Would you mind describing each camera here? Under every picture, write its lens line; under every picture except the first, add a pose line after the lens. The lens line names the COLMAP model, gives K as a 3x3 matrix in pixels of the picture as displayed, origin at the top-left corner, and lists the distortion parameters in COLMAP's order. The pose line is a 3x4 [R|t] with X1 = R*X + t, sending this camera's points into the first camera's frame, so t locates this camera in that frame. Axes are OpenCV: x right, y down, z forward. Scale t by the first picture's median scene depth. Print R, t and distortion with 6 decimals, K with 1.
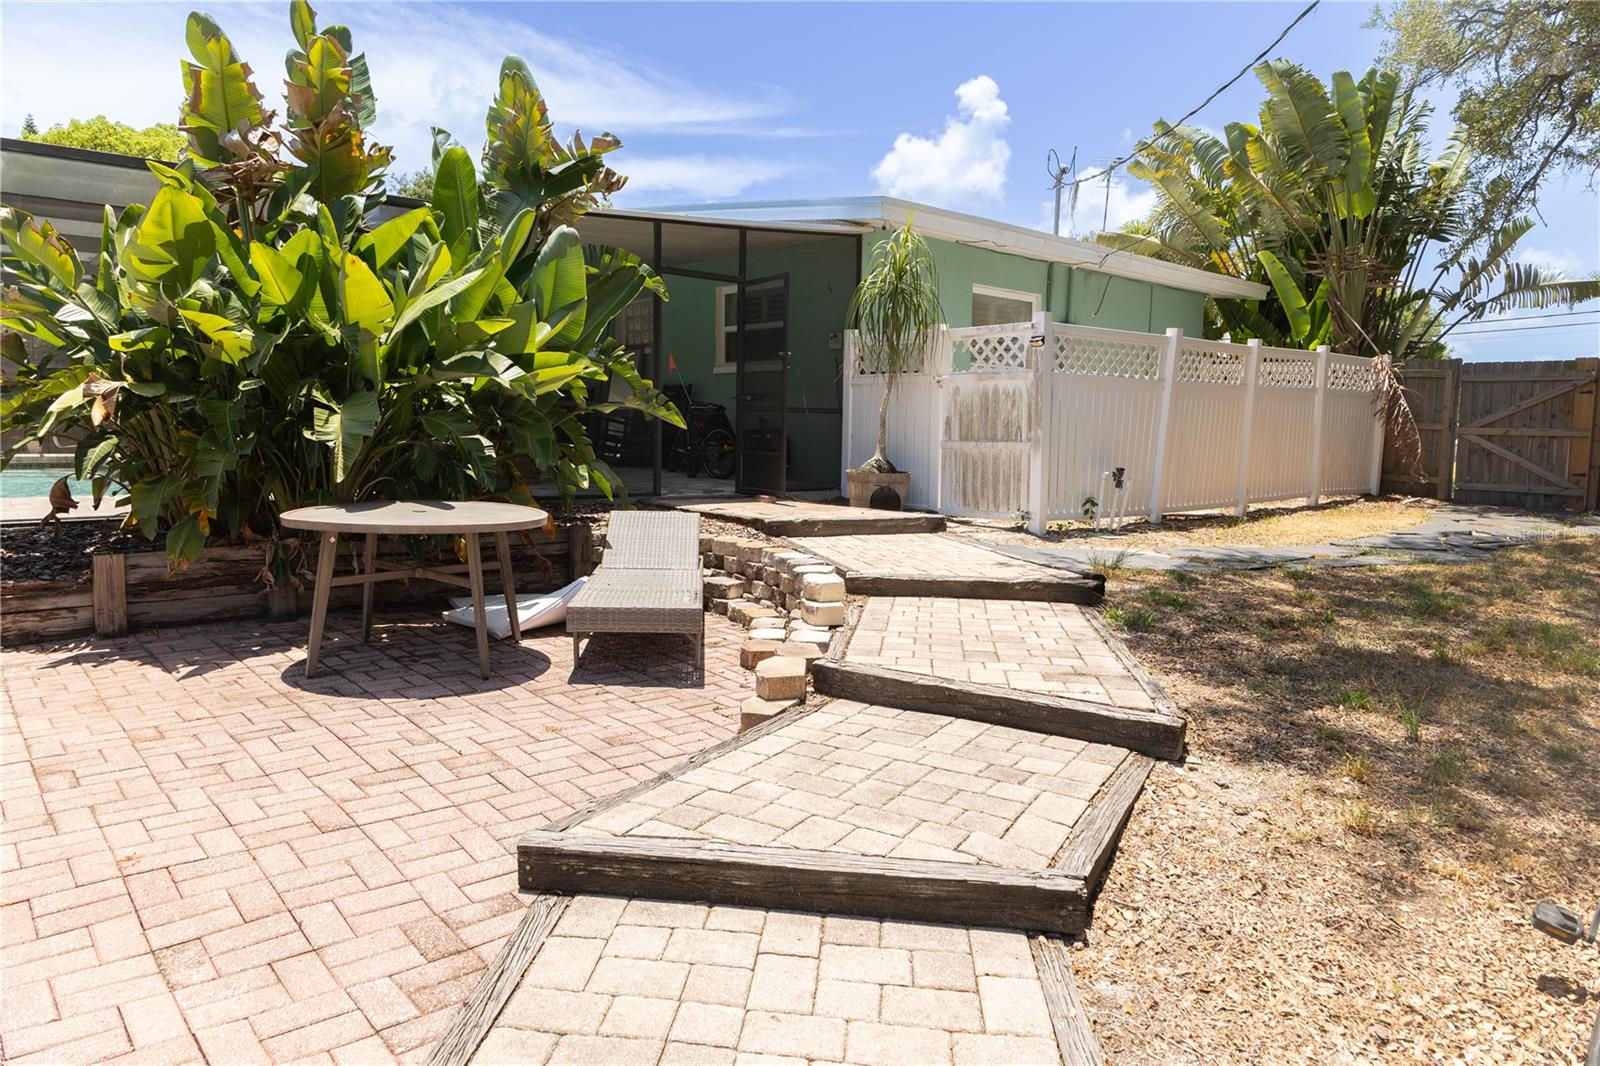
lens RADIAL K [[997.0, 0, 800.0], [0, 997.0, 533.0], [0, 0, 1]] dist [-0.011330, -0.003520]
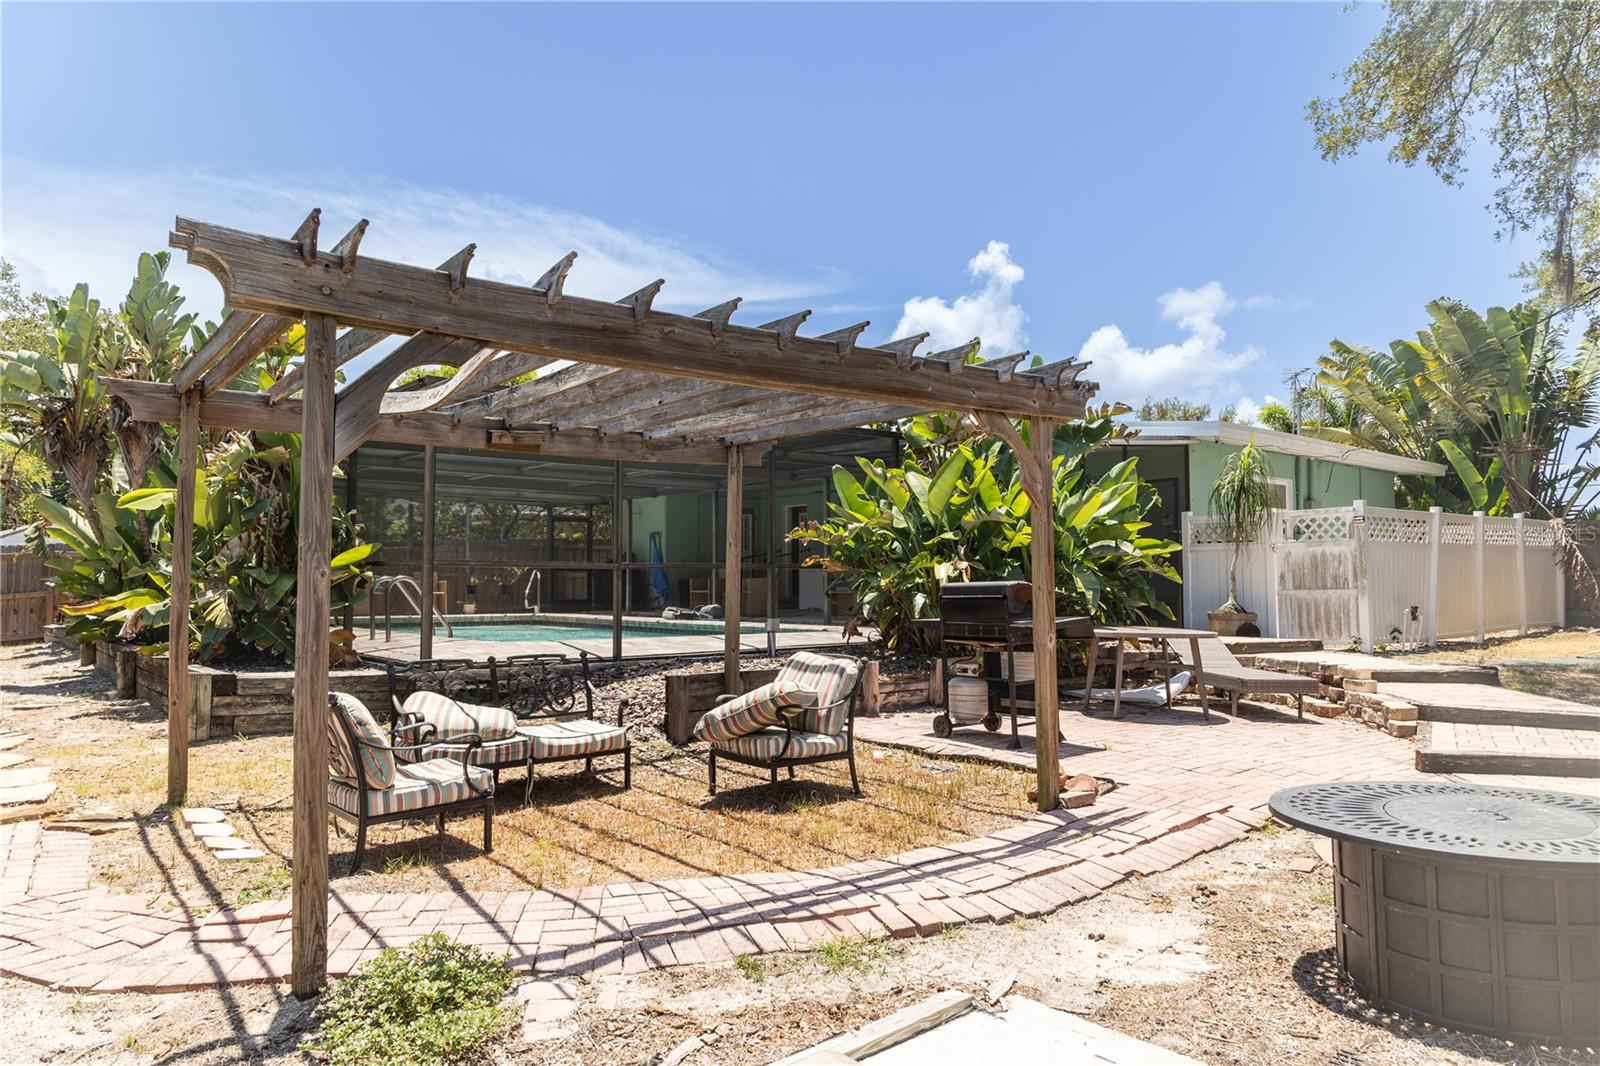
lens RADIAL K [[1037.0, 0, 771.0], [0, 1037.0, 532.4], [0, 0, 1]] dist [0.006536, -0.005692]
pose [[0.999459, -0.018716, -0.027027, -0.404670], [0.014240, 0.987465, -0.157191, 0.036490], [0.029631, 0.156722, 0.987198, -0.365251]]
